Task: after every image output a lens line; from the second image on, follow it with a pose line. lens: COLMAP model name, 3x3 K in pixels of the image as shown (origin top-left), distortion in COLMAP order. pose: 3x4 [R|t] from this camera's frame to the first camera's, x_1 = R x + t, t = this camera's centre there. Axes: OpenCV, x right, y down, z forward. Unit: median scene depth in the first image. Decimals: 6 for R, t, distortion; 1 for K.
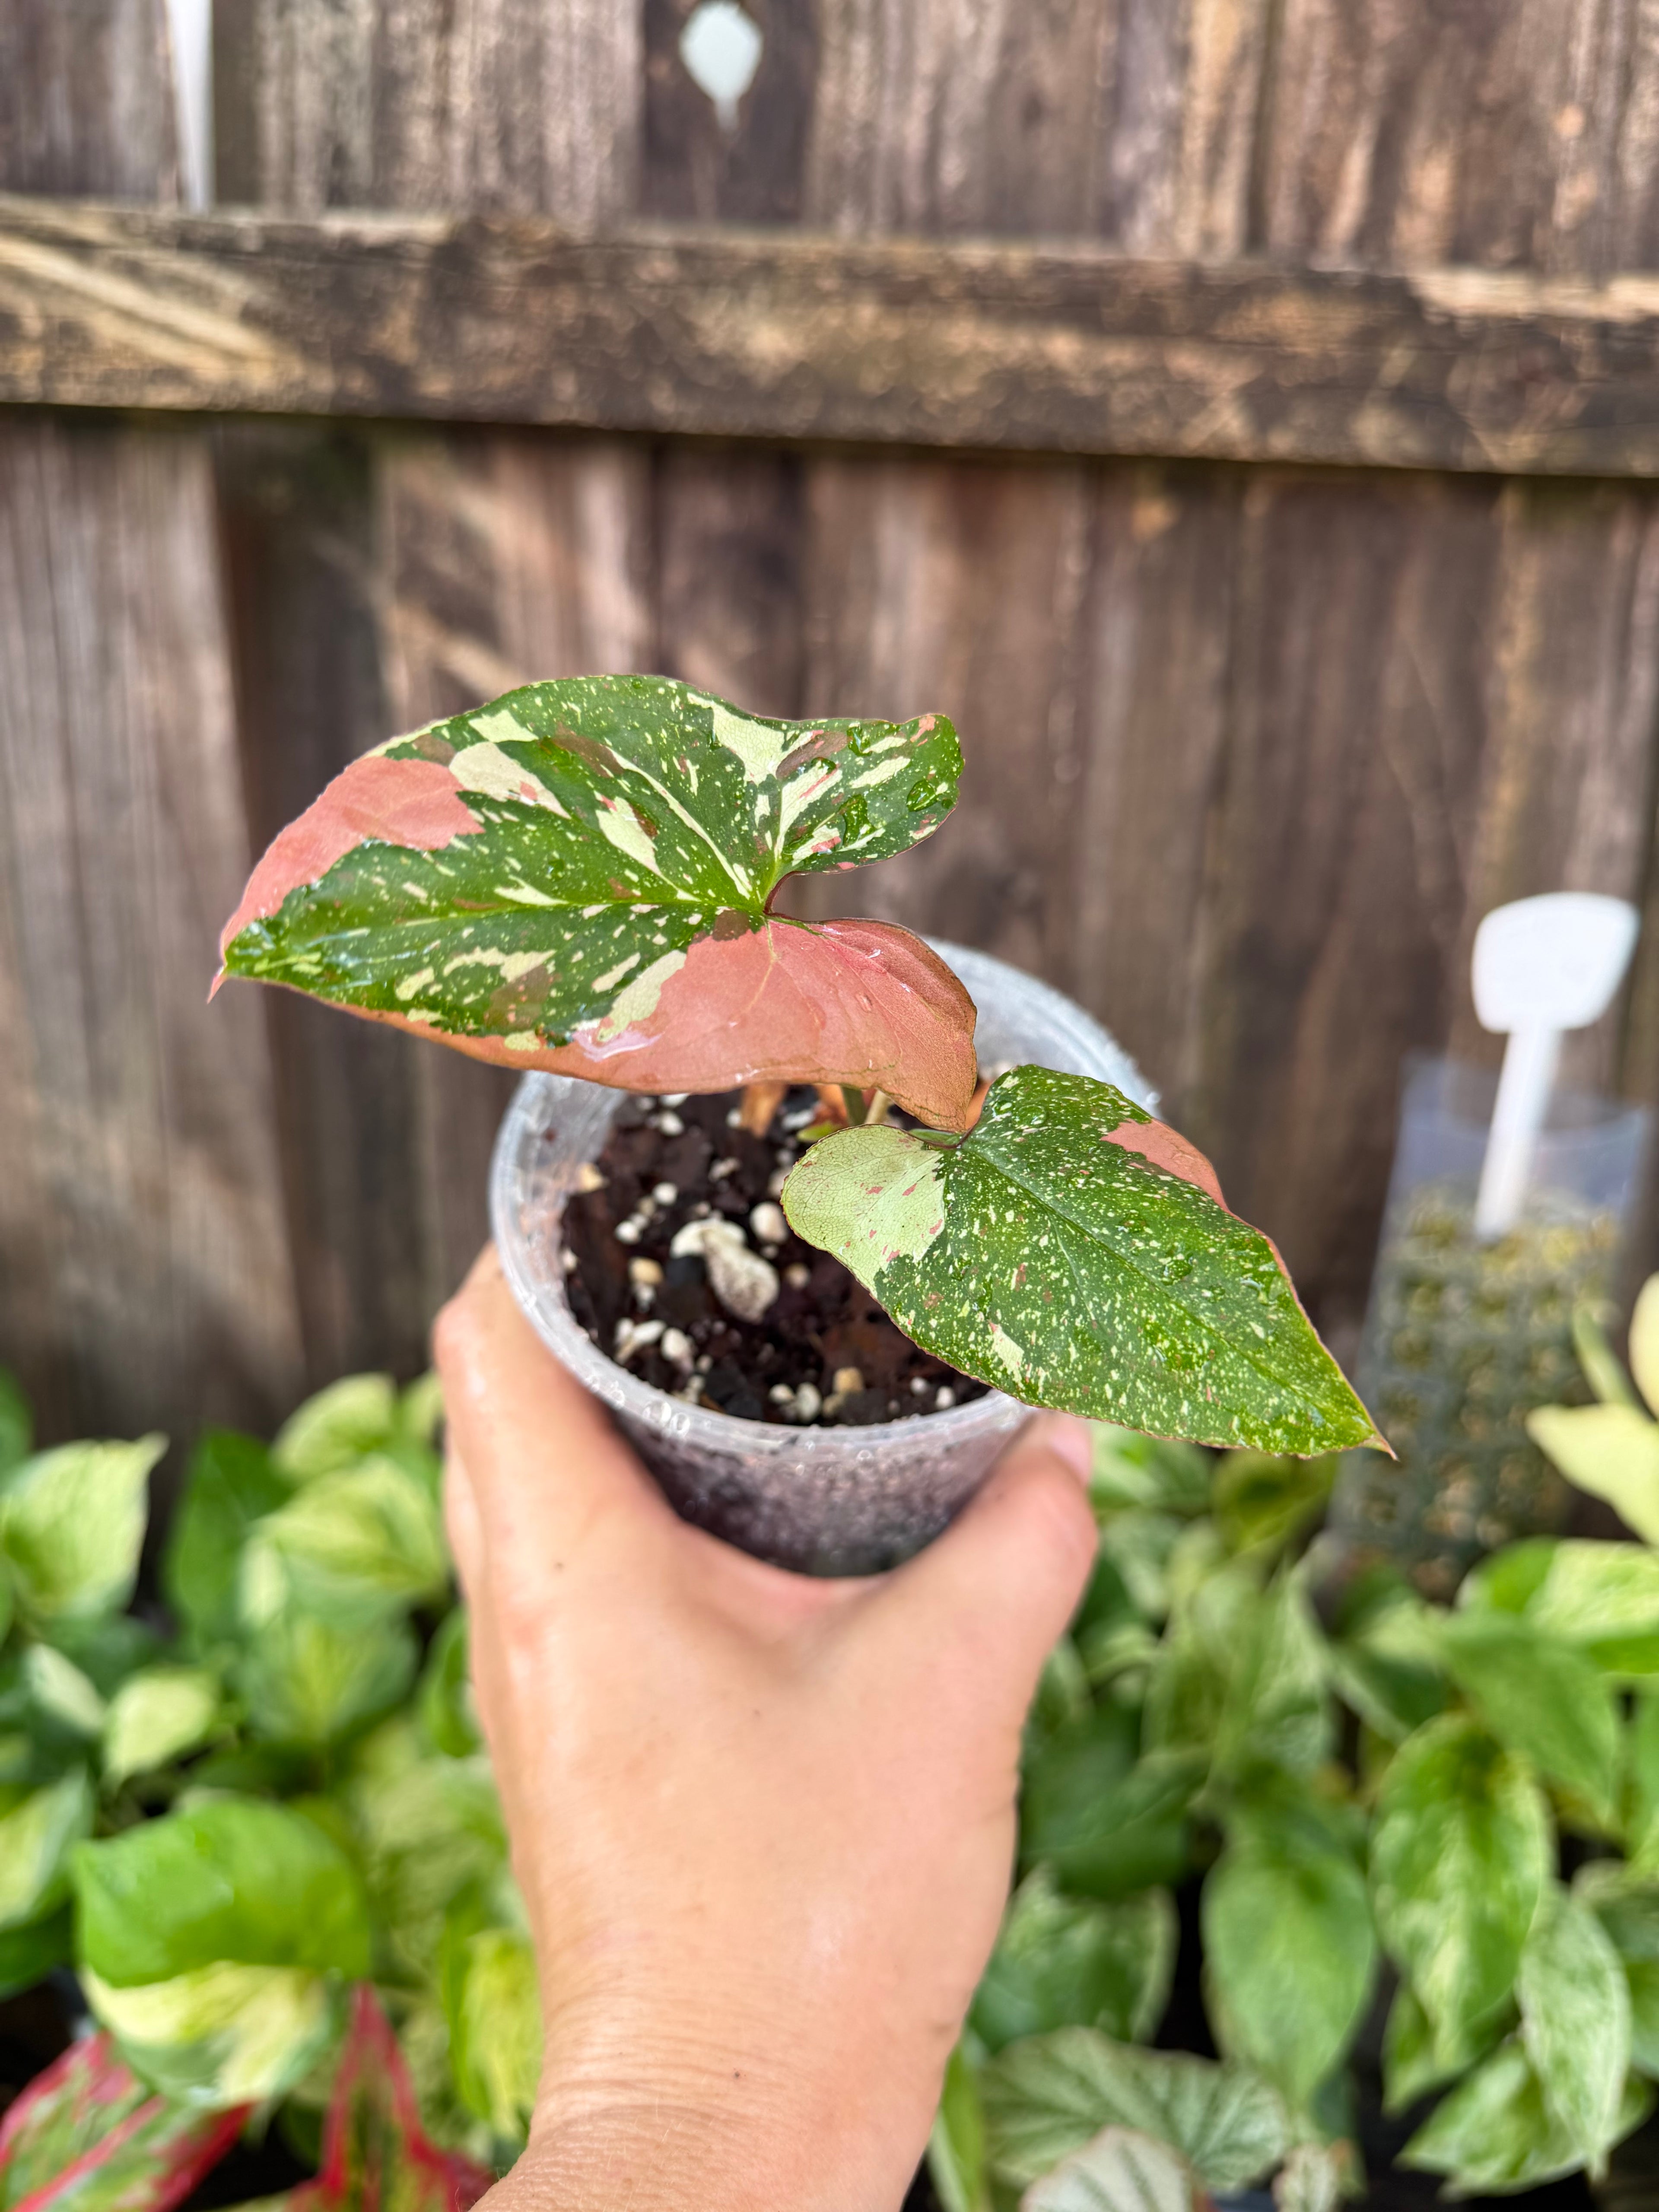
lens RADIAL K [[1695.5, 0, 821.9], [0, 1695.5, 1109.8], [0, 0, 1]] dist [-0.057966, 0.004872]
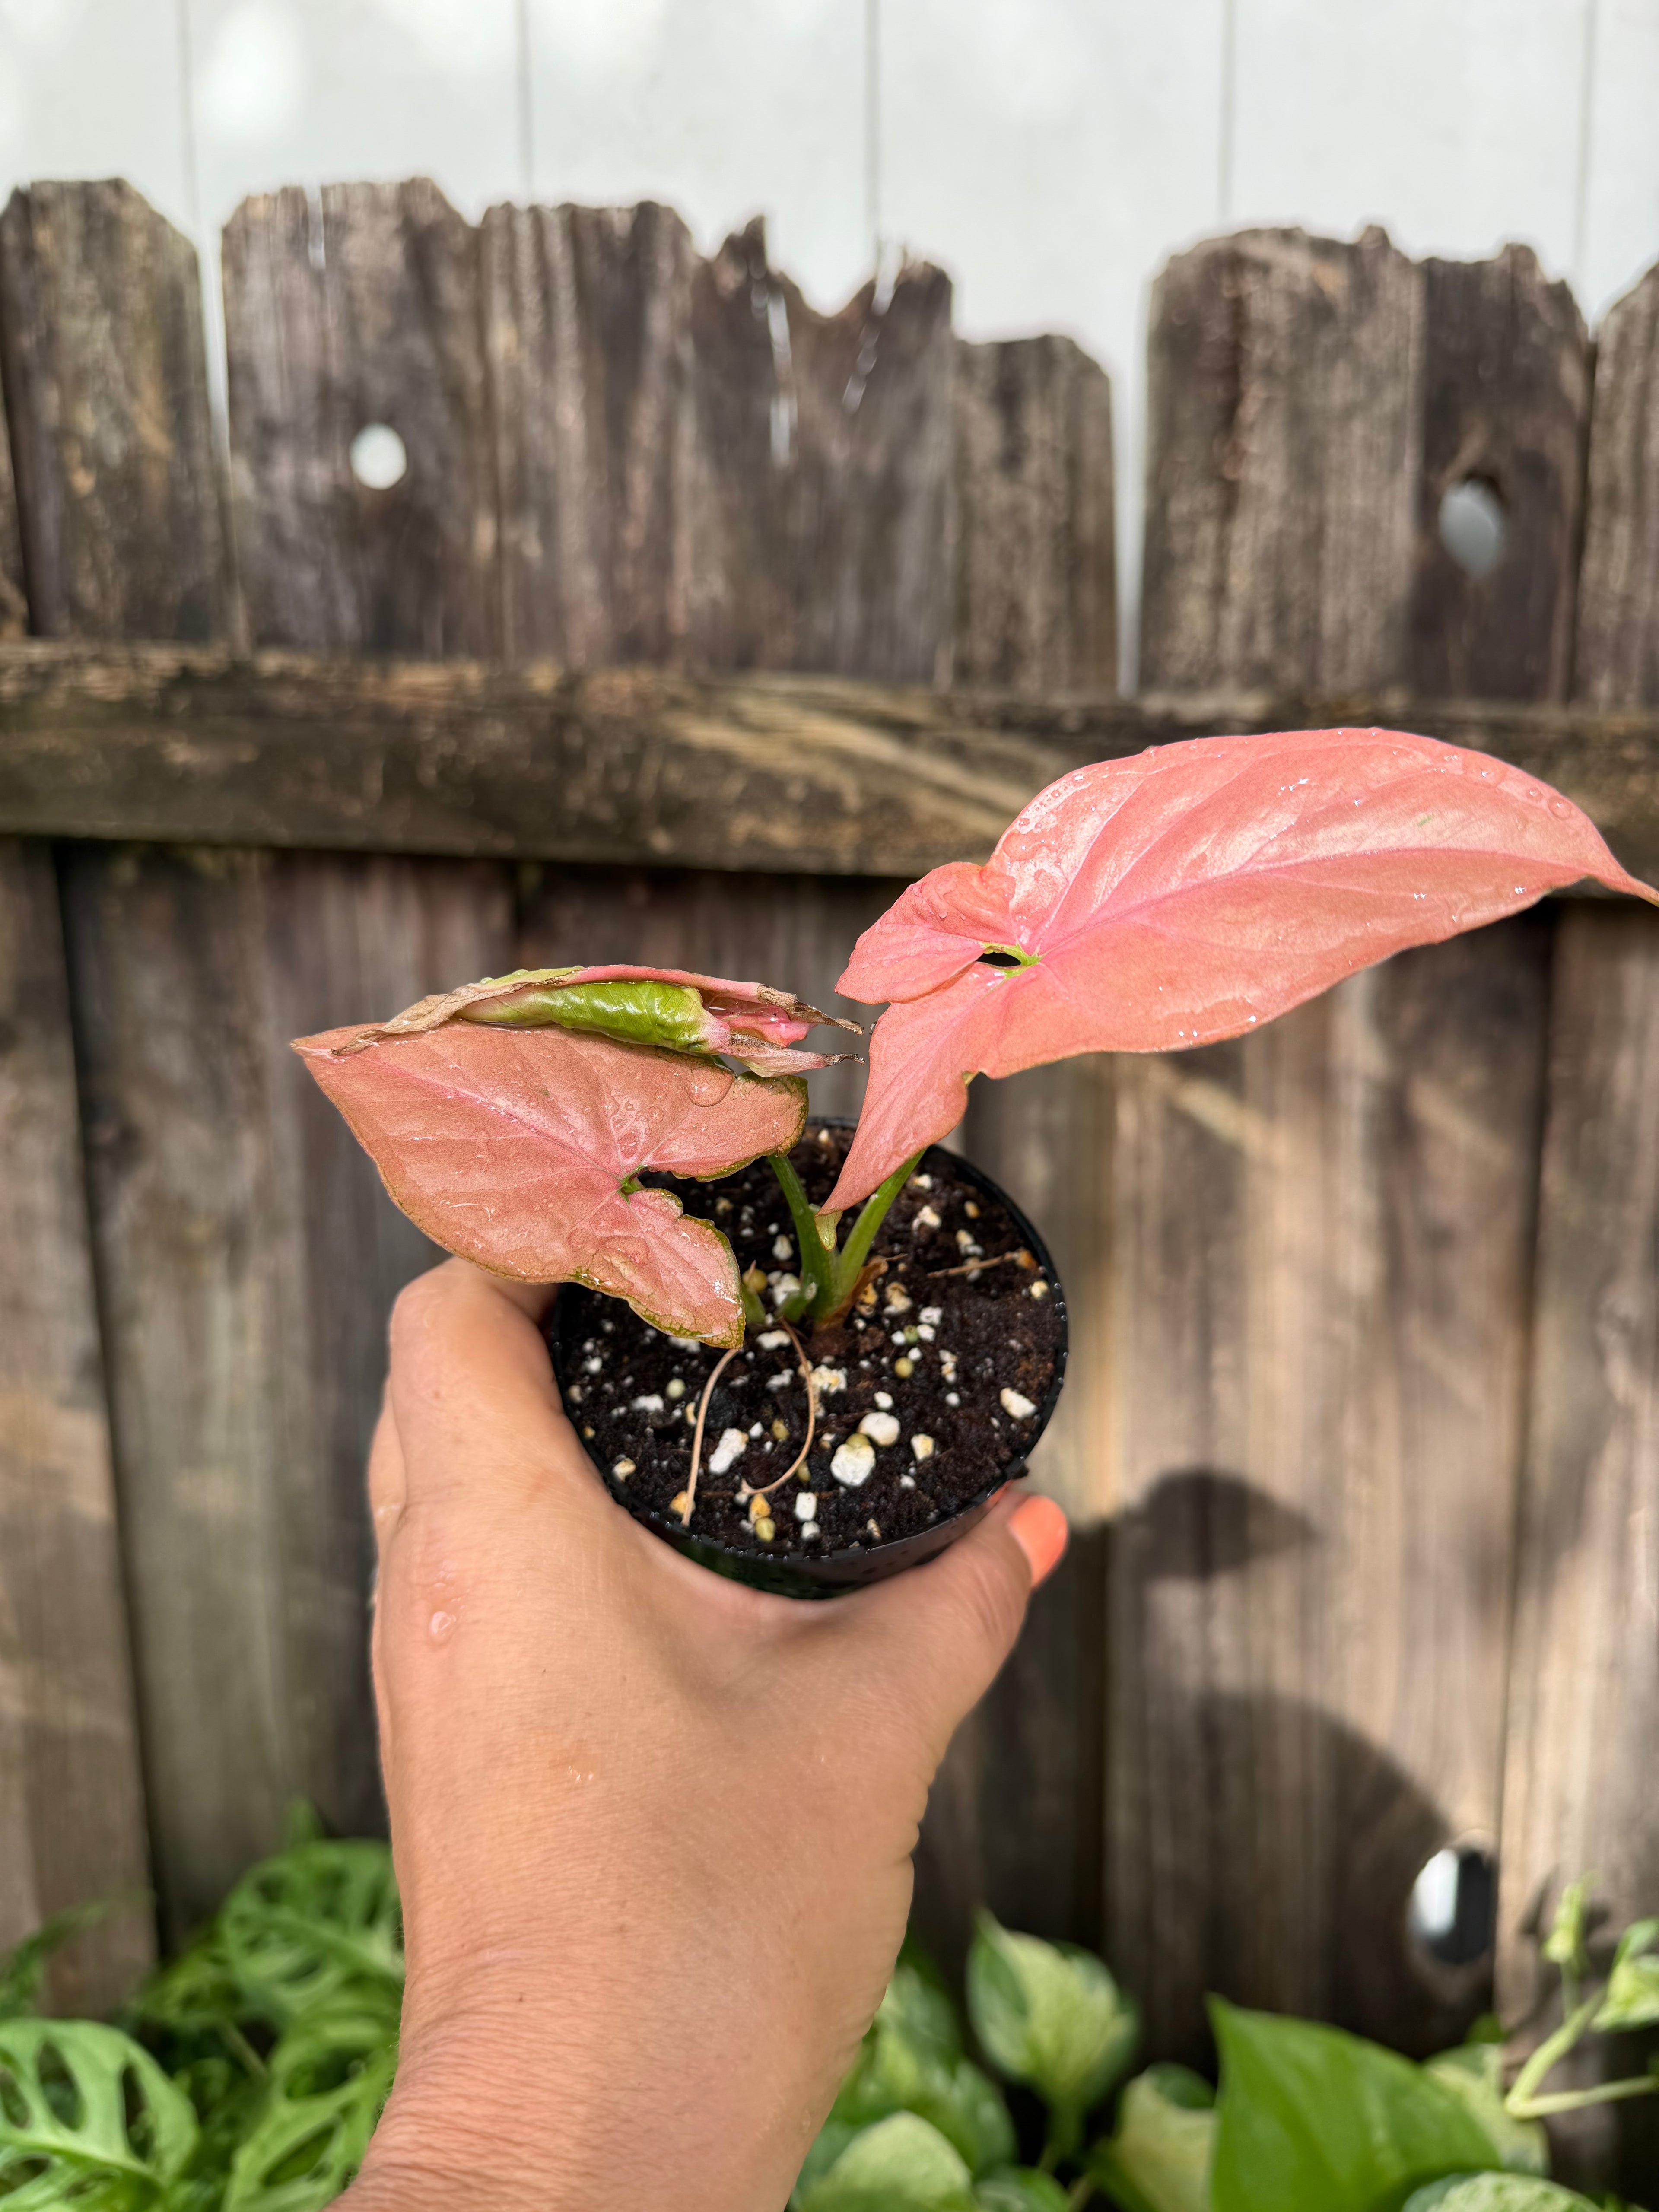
lens RADIAL K [[1633.8, 0, 822.2], [0, 1633.8, 1096.4], [0, 0, 1]] dist [-0.029921, -0.027393]
pose [[0.999064, -0.017105, -0.039732, -0.448038], [0.010761, 0.987902, -0.154705, -0.135743], [0.041898, 0.154132, 0.987162, 0.032261]]
